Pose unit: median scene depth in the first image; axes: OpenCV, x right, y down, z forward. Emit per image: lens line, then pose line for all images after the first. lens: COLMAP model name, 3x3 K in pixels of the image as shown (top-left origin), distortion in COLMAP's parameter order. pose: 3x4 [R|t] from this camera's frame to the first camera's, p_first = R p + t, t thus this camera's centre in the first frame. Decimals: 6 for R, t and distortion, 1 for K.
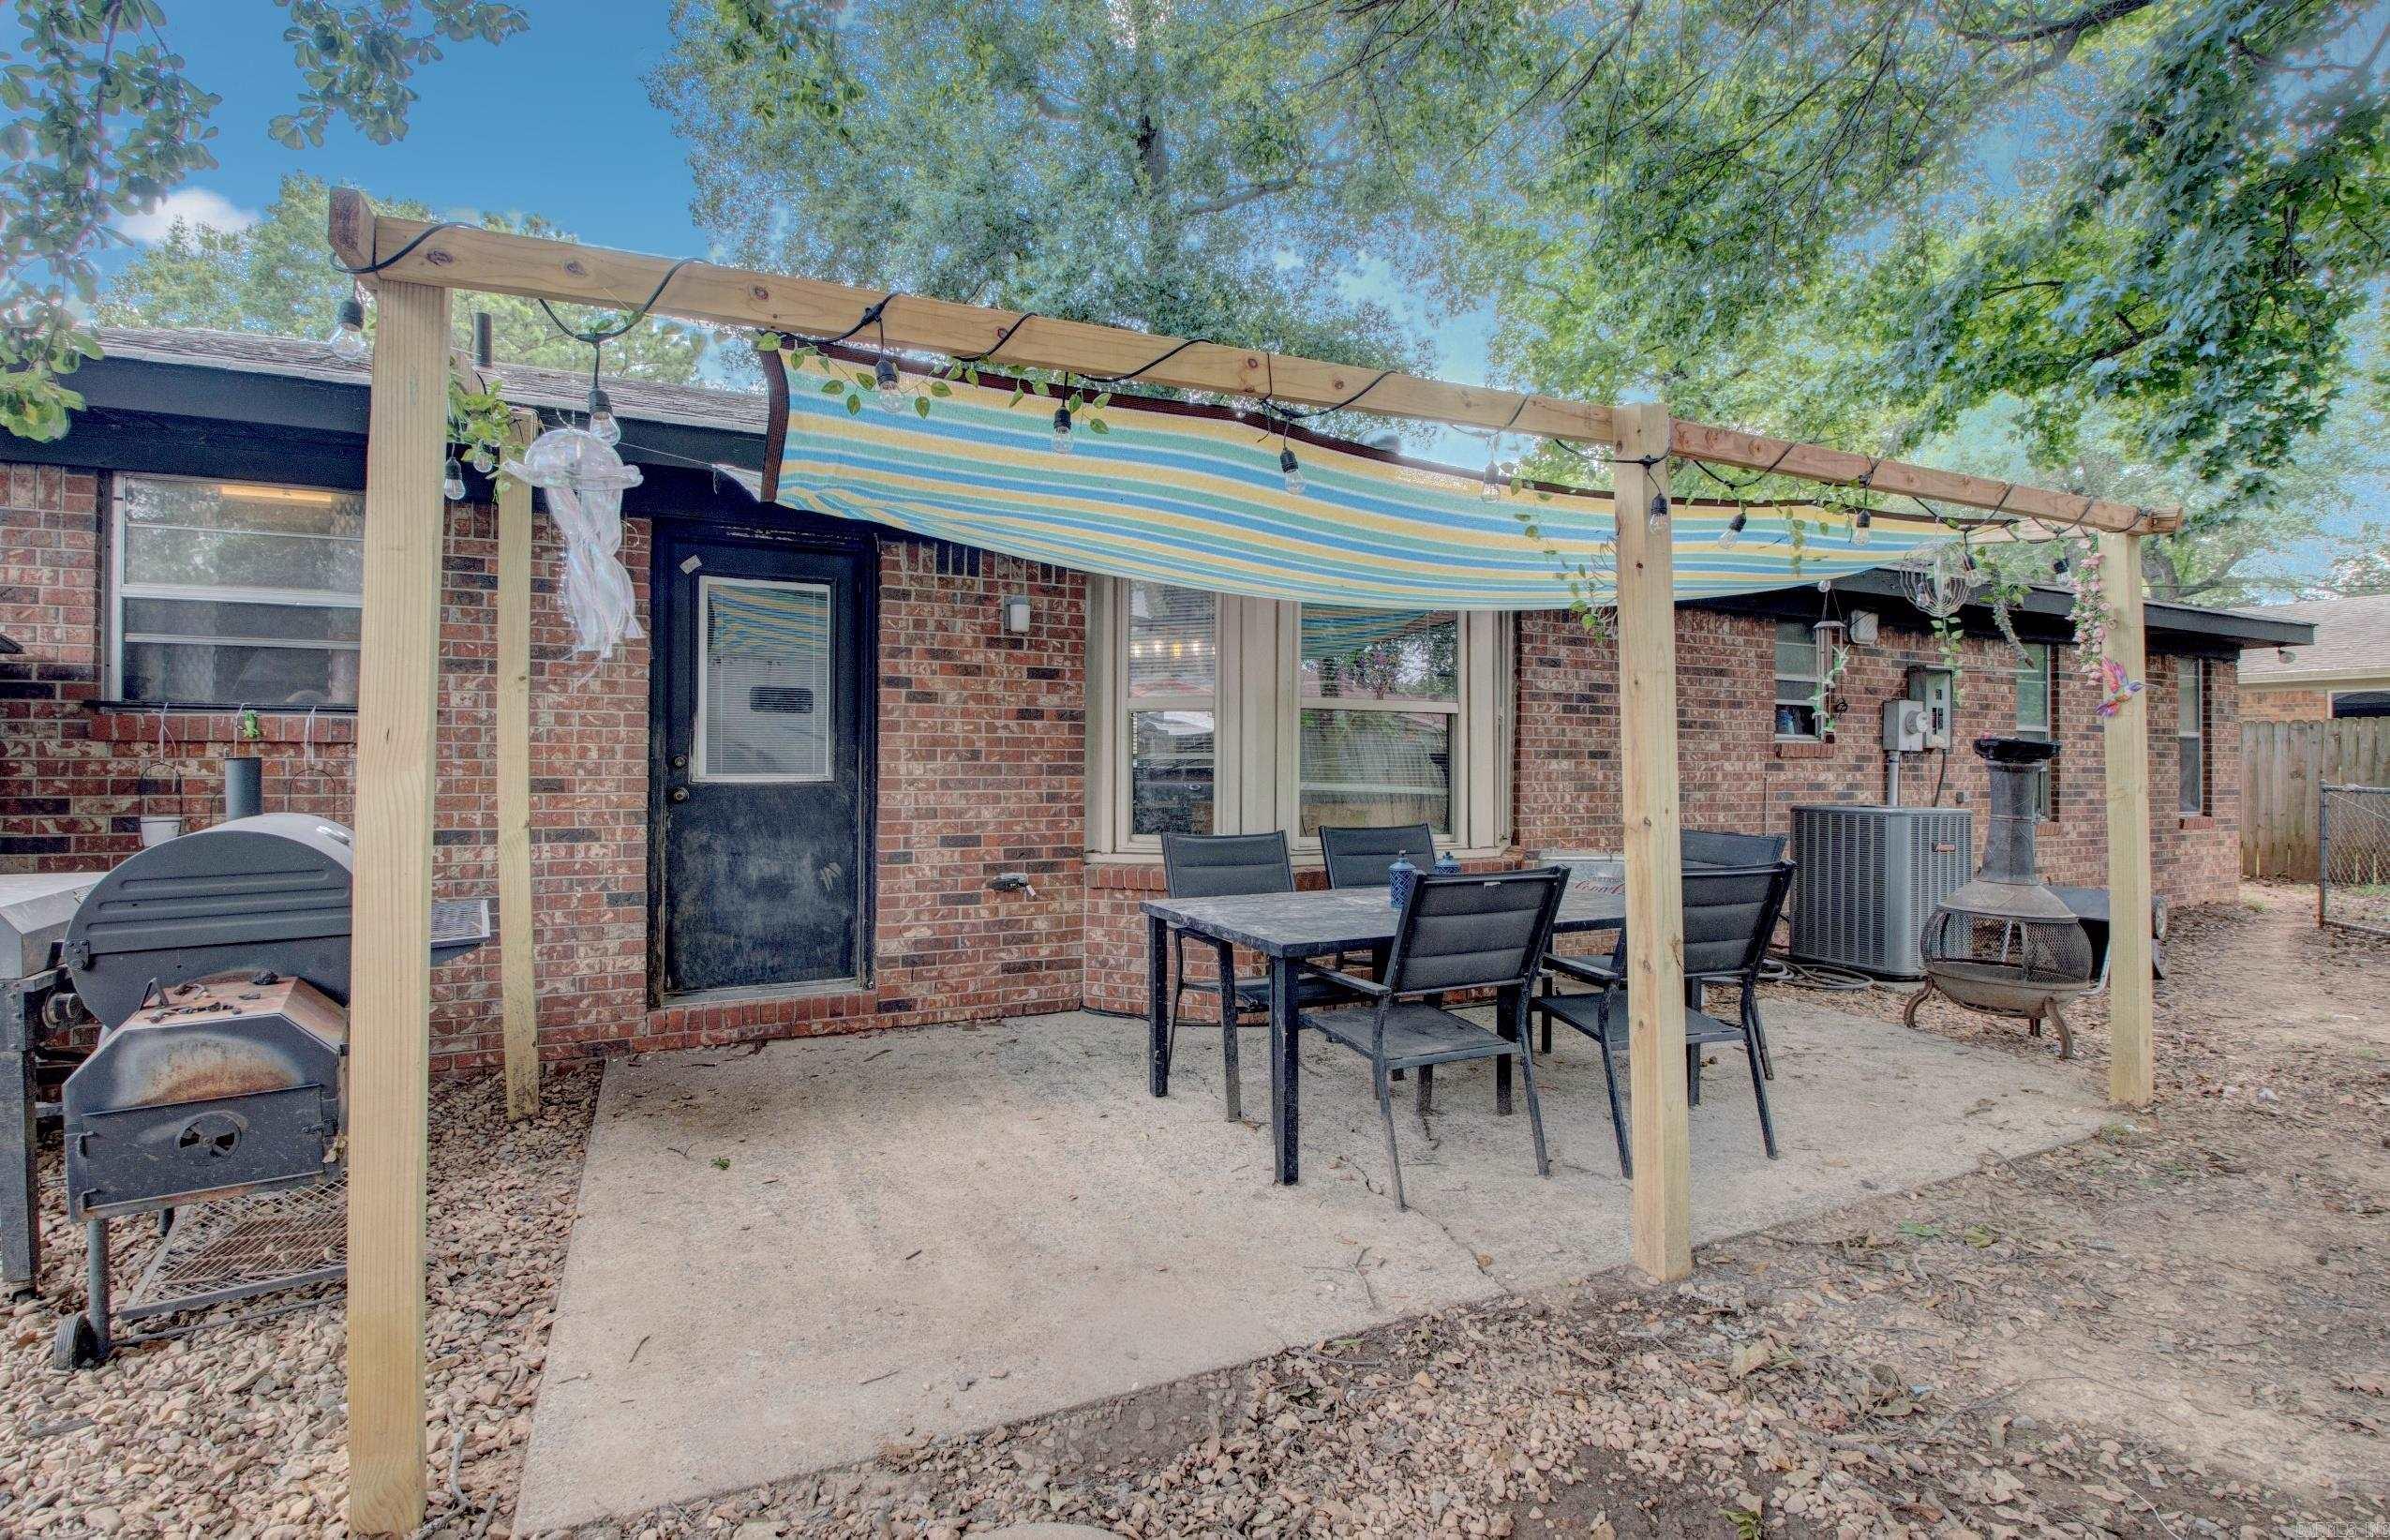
lens RADIAL K [[1113.8, 0, 1198.3], [0, 1113.8, 769.7], [0, 0, 1]] dist [0.001504, -0.019937]
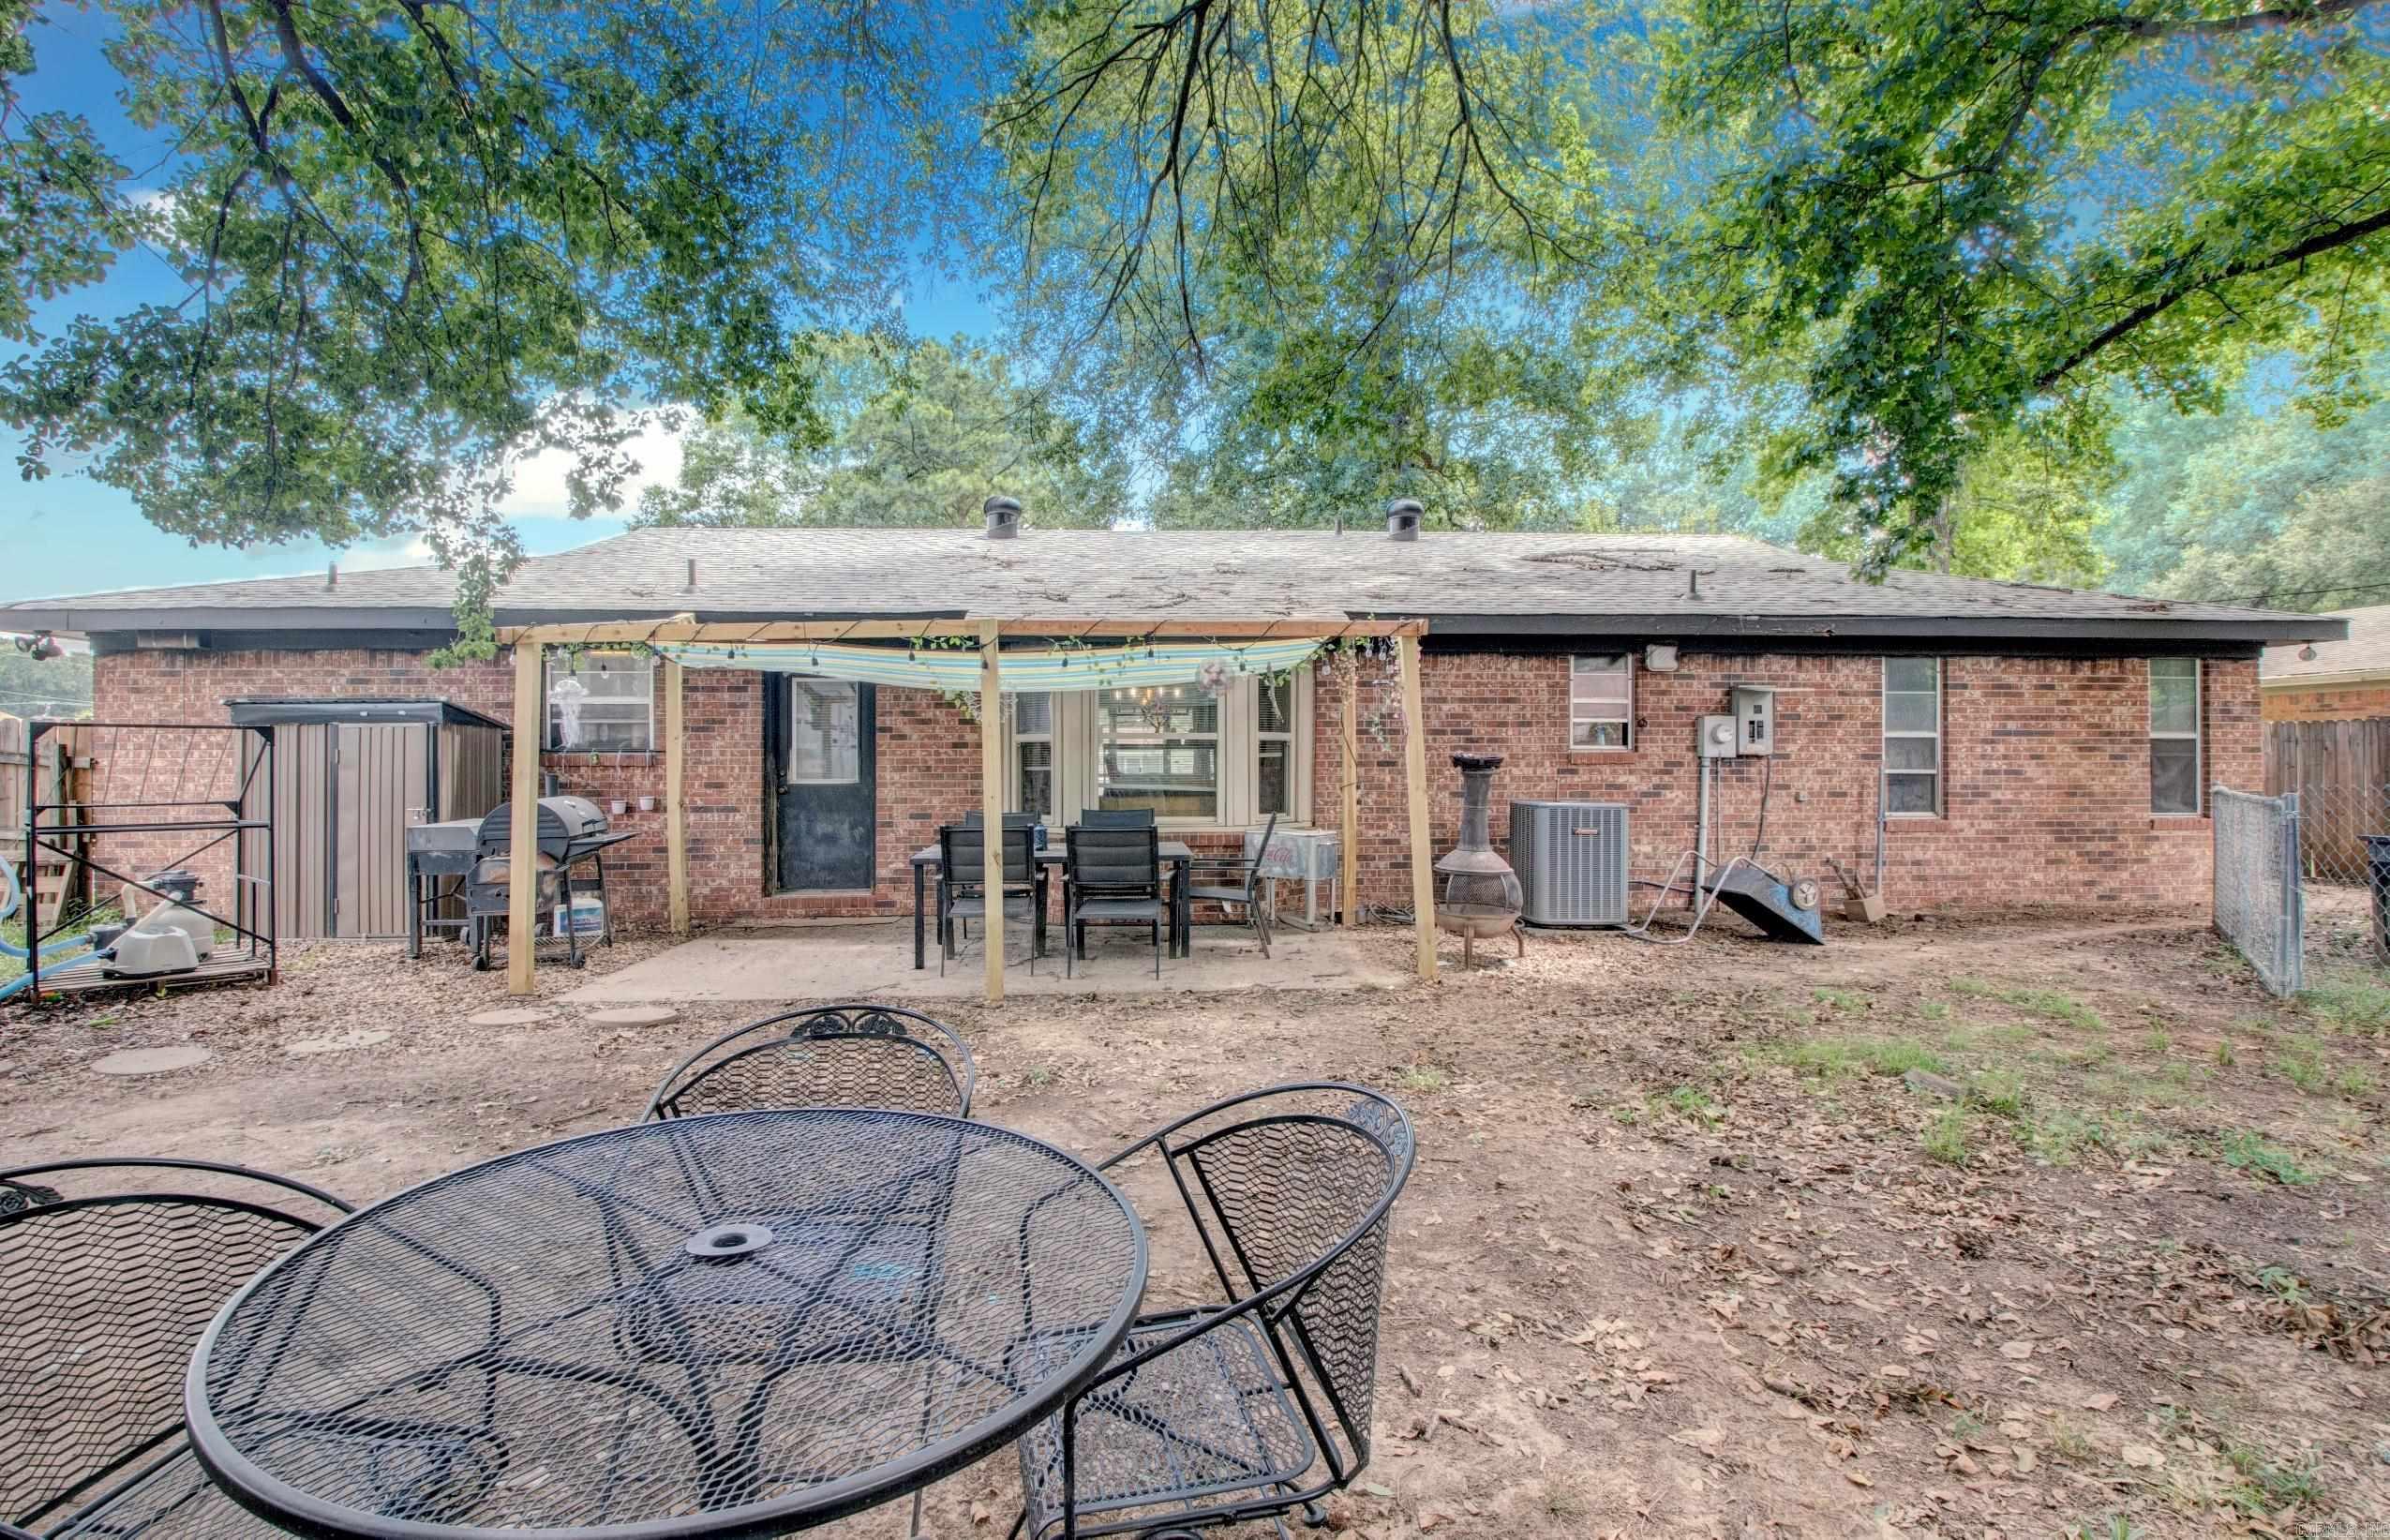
lens RADIAL K [[1113.8, 0, 1203.8], [0, 1113.8, 772.5], [0, 0, 1]] dist [0.001504, -0.019937]
pose [[0.928829, -0.002179, -0.370503, 0.744719], [0.004022, 0.999983, 0.004204, -0.010399], [0.370488, -0.005395, 0.928822, -0.430761]]
